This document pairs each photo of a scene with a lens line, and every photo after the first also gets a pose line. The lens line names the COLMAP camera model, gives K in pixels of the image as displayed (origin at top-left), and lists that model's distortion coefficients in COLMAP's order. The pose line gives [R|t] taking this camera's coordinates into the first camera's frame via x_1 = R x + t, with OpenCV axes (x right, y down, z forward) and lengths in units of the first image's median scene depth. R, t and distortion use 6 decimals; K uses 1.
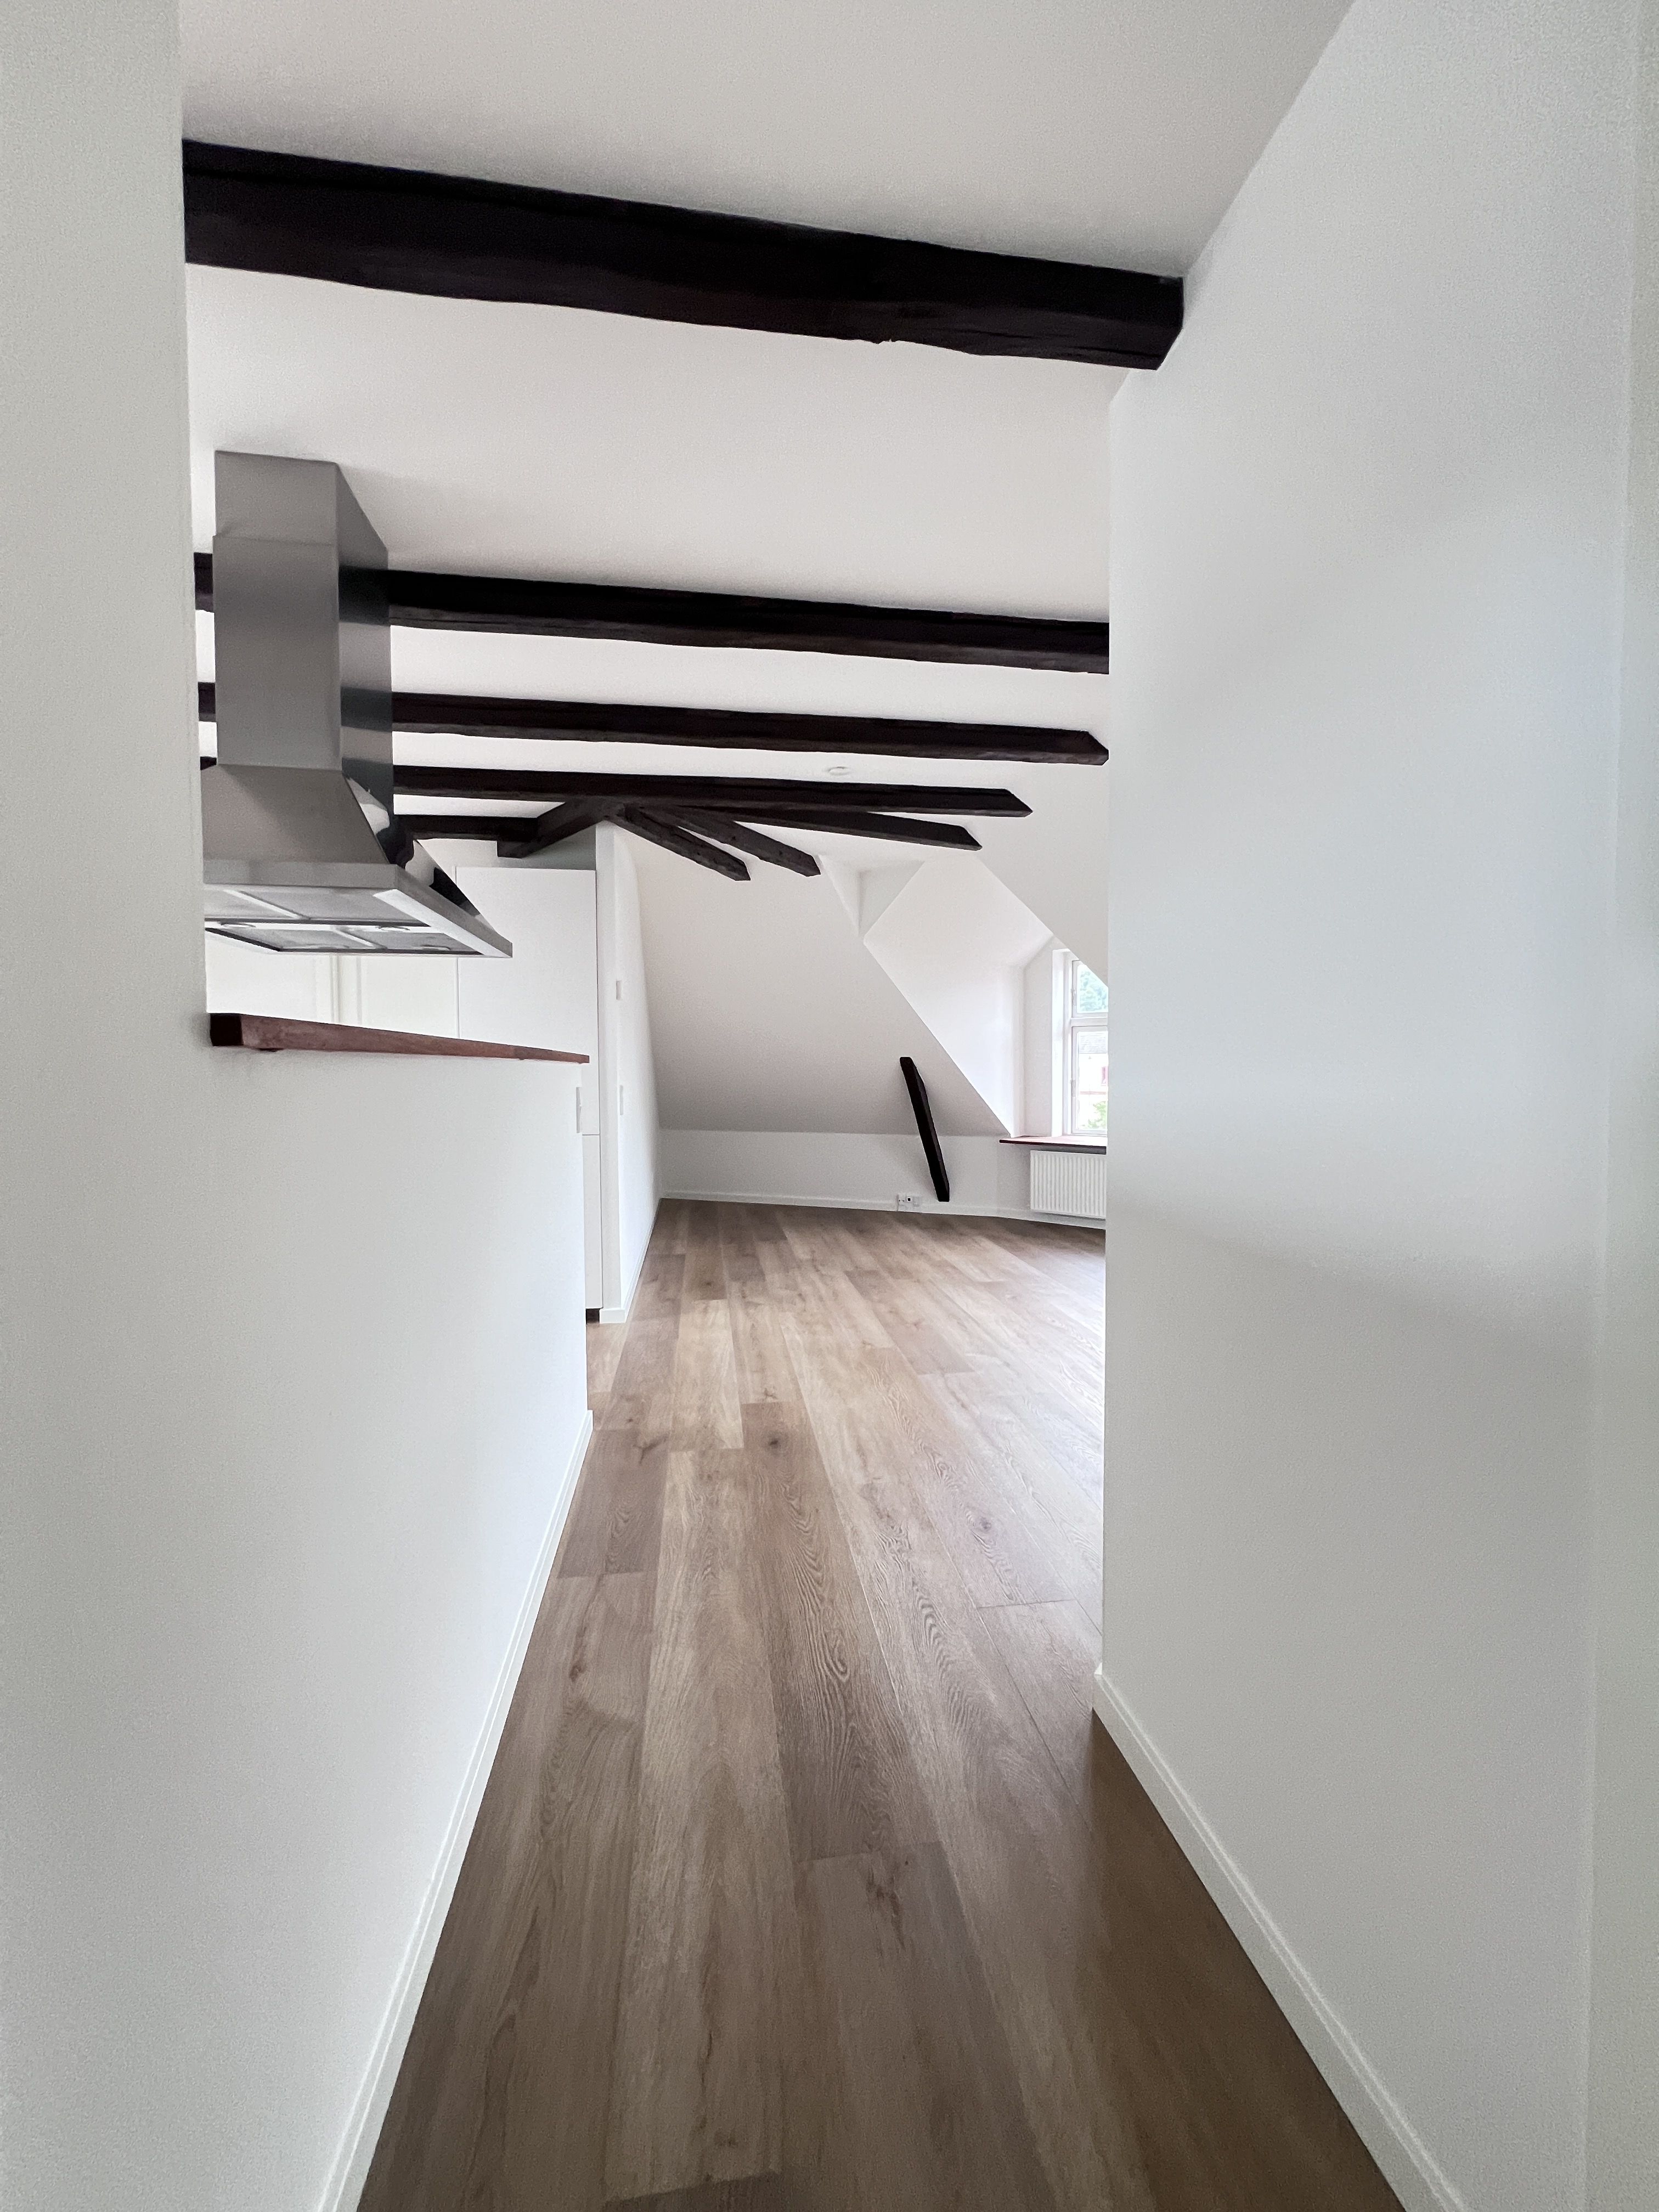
lens RADIAL K [[885.0, 0, 829.5], [0, 885.0, 1106.0], [0, 0, 1]] dist [0.001779, 0.000227]
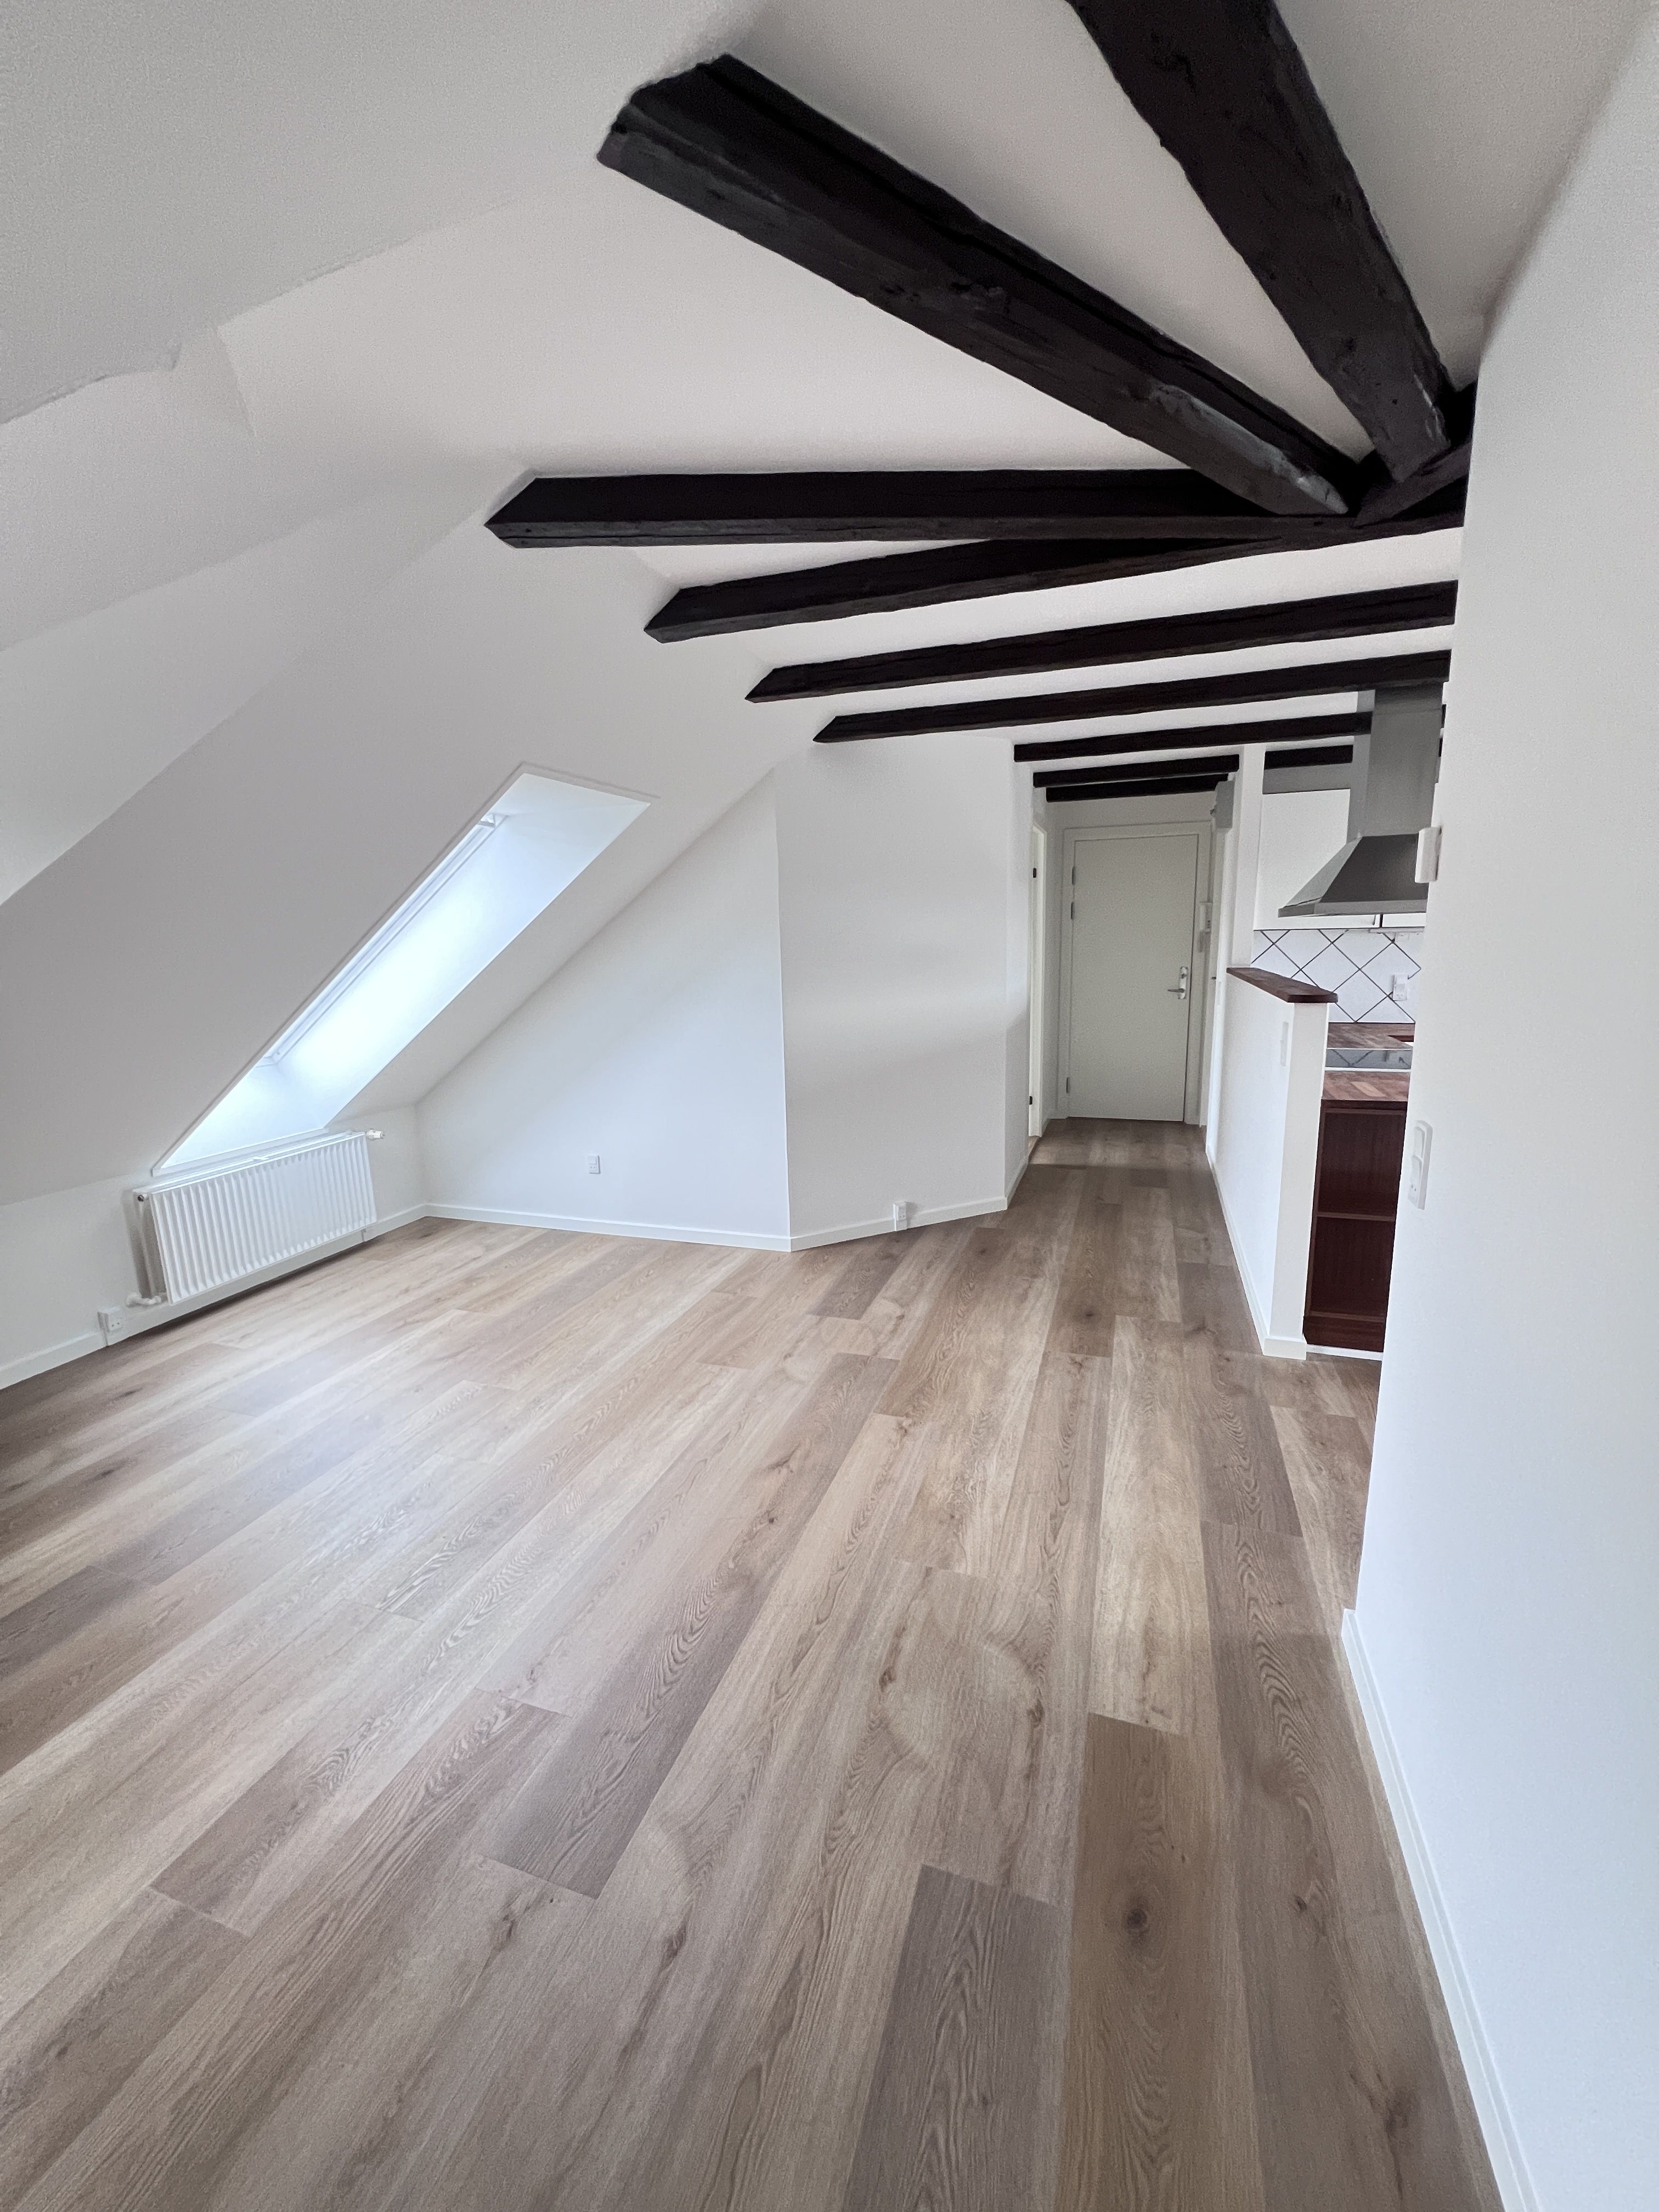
lens RADIAL K [[885.0, 0, 829.5], [0, 885.0, 1106.0], [0, 0, 1]] dist [0.001779, 0.000227]
pose [[-0.886799, -0.061479, 0.458049, -0.251051], [0.045856, 0.974516, 0.219579, -0.159610], [-0.459876, 0.215727, -0.861380, 1.895558]]
